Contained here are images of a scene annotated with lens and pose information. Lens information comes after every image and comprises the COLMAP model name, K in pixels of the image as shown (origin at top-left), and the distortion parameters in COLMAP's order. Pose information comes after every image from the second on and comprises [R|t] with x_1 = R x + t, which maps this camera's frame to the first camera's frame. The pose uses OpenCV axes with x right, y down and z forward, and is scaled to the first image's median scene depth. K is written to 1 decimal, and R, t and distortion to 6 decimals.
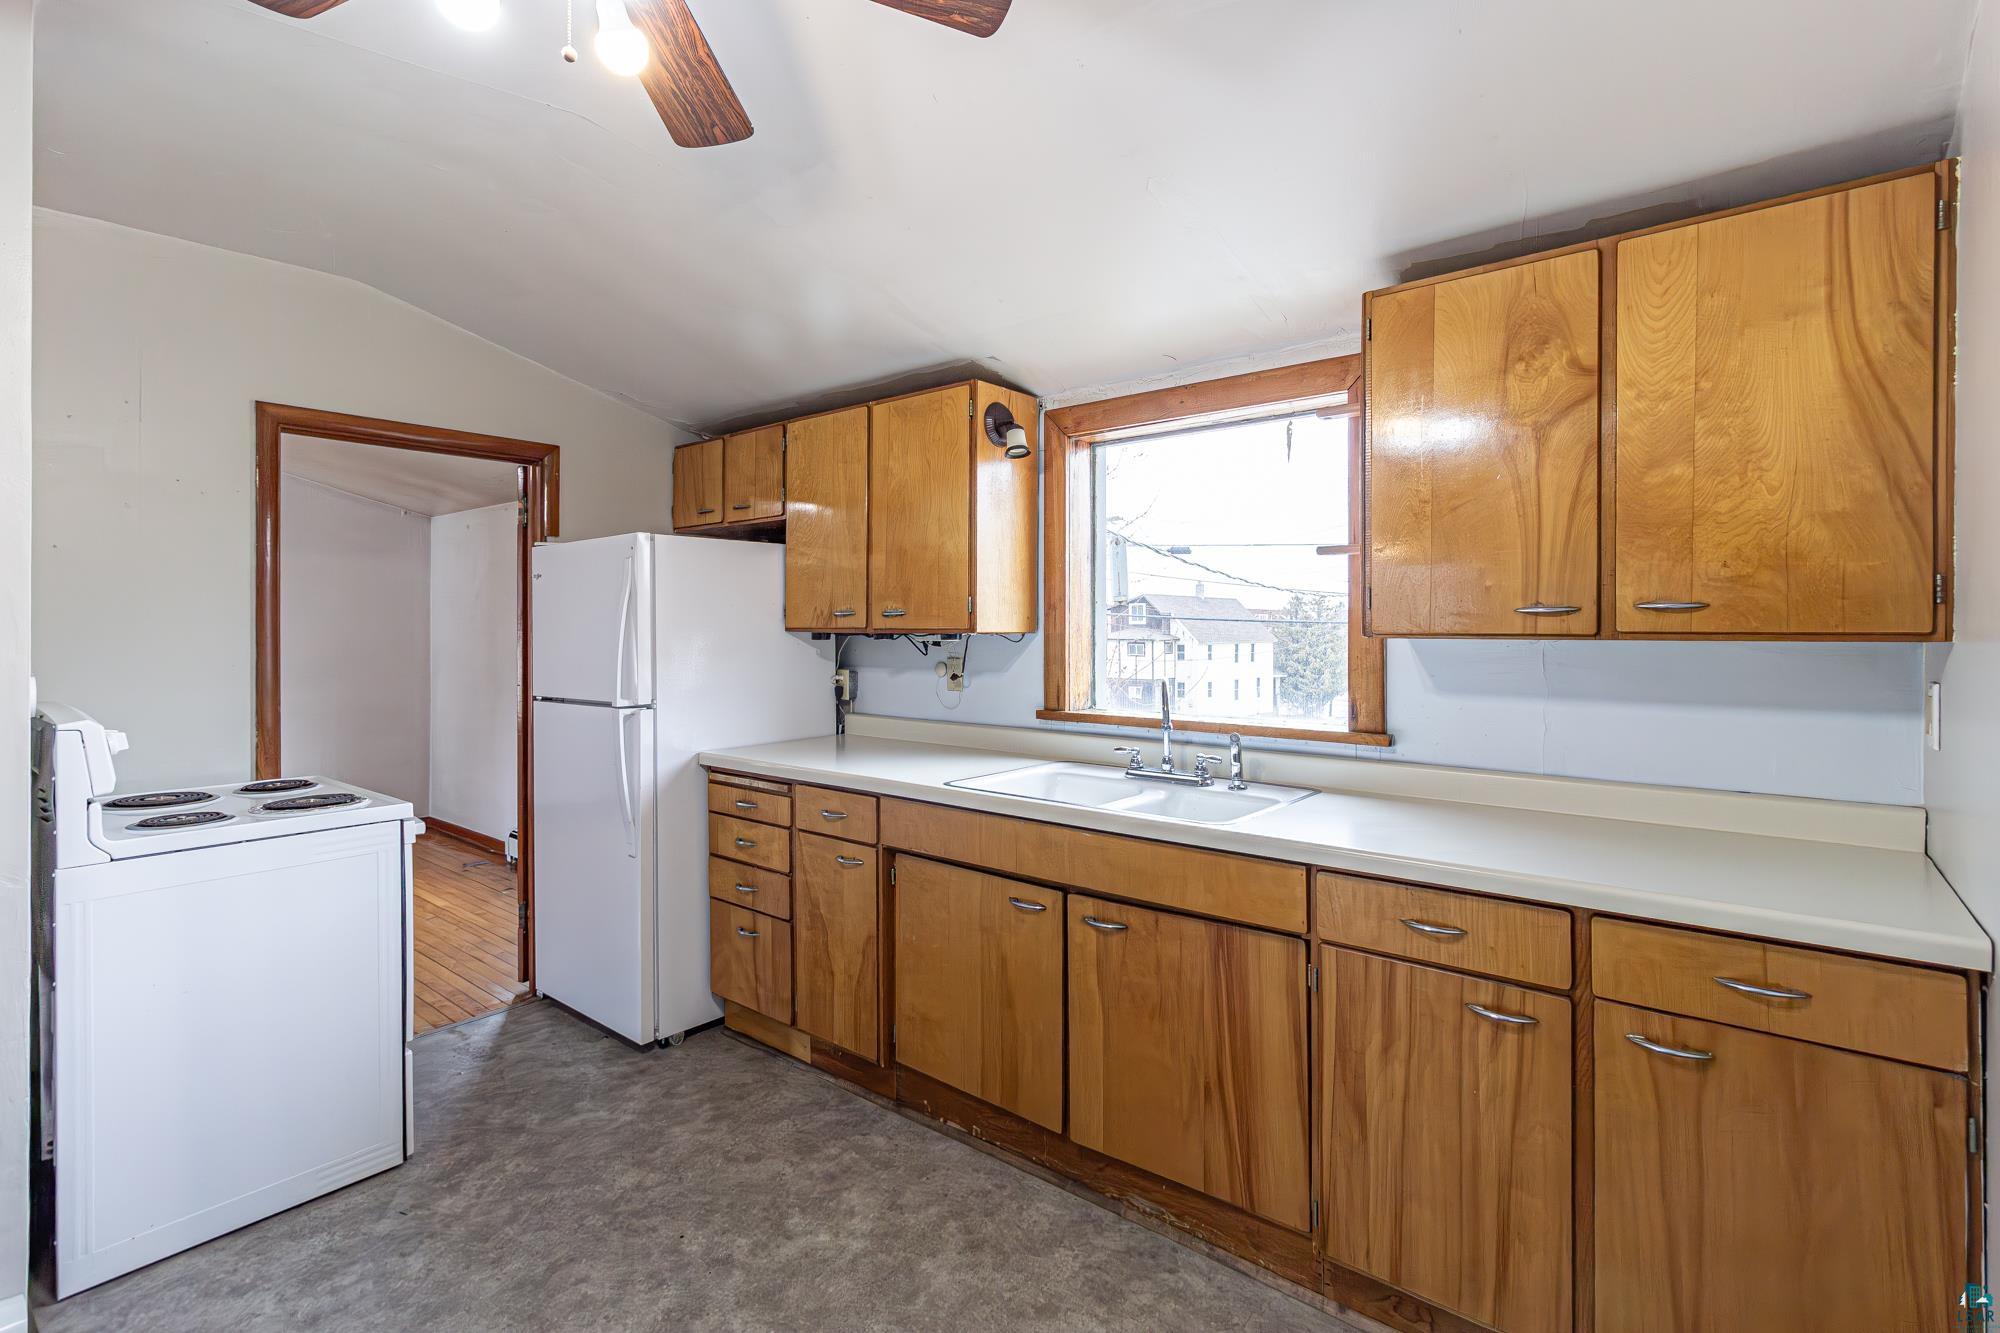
lens RADIAL K [[904.3, 0, 1006.1], [0, 904.3, 626.3], [0, 0, 1]] dist [0.002111, 0.000441]
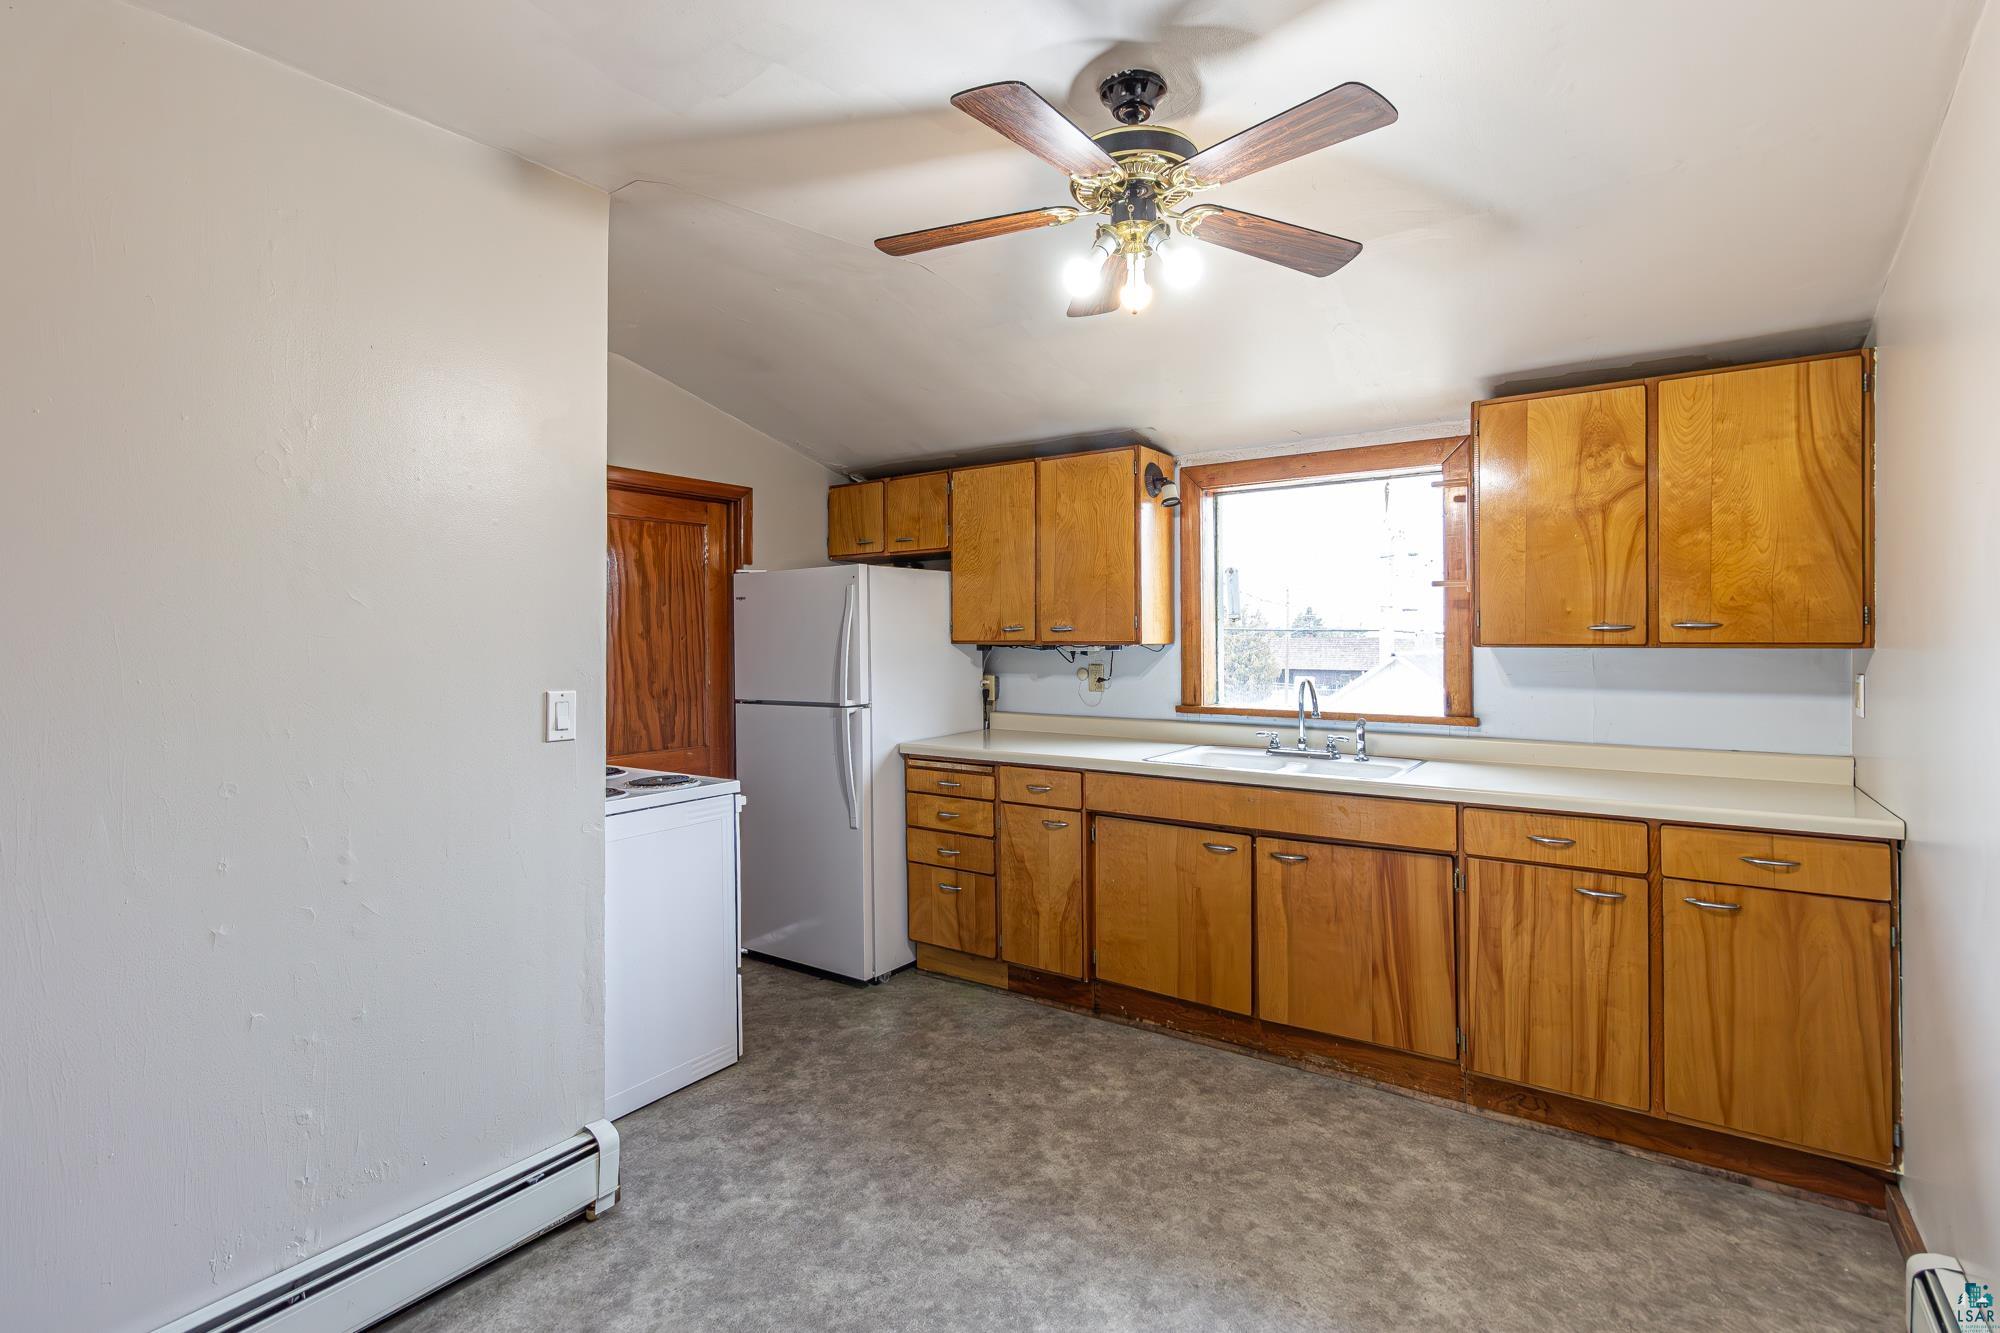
lens RADIAL K [[908.9, 0, 995.1], [0, 908.9, 631.8], [0, 0, 1]] dist [0.000687, -0.000018]
pose [[0.997473, -0.005153, 0.070863, -0.426734], [0.005336, 0.999983, -0.002390, -0.011244], [-0.070849, 0.002762, 0.997483, -0.339689]]
